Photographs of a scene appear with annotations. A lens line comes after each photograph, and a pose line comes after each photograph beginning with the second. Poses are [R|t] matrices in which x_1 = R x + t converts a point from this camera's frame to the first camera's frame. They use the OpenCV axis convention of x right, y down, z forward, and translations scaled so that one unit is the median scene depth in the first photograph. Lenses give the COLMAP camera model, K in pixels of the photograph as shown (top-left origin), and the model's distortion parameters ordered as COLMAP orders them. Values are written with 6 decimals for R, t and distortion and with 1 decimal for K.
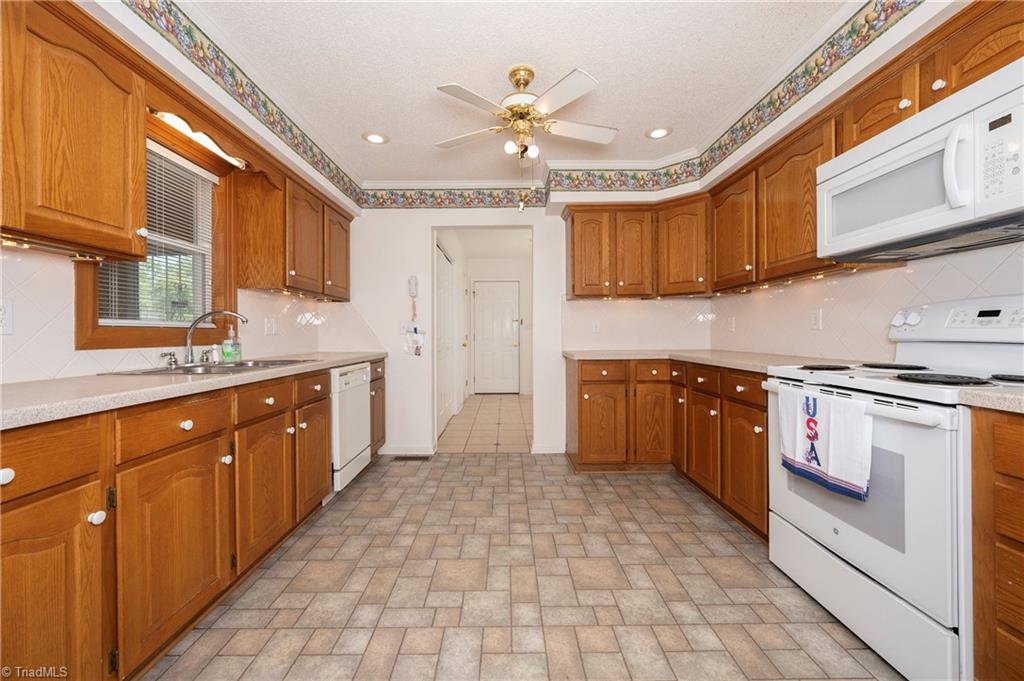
lens RADIAL K [[430.7, 0, 510.8], [0, 430.7, 335.2], [0, 0, 1]] dist [-0.003331, -0.000363]
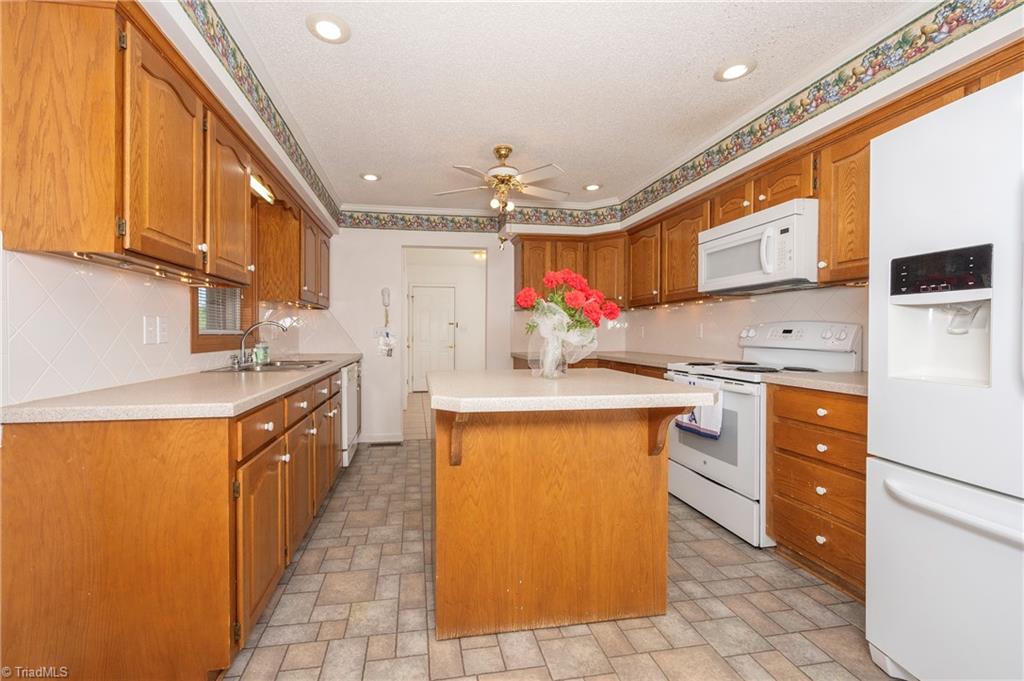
lens RADIAL K [[400.0, 0, 512.0], [0, 400.0, 340.5], [0, 0, 1]] dist [0.002003, -0.005859]
pose [[0.985599, 0.004735, 0.169031, -0.130921], [-0.006192, 0.999948, 0.008095, -0.011657], [-0.168984, -0.009025, 0.985577, -0.213448]]
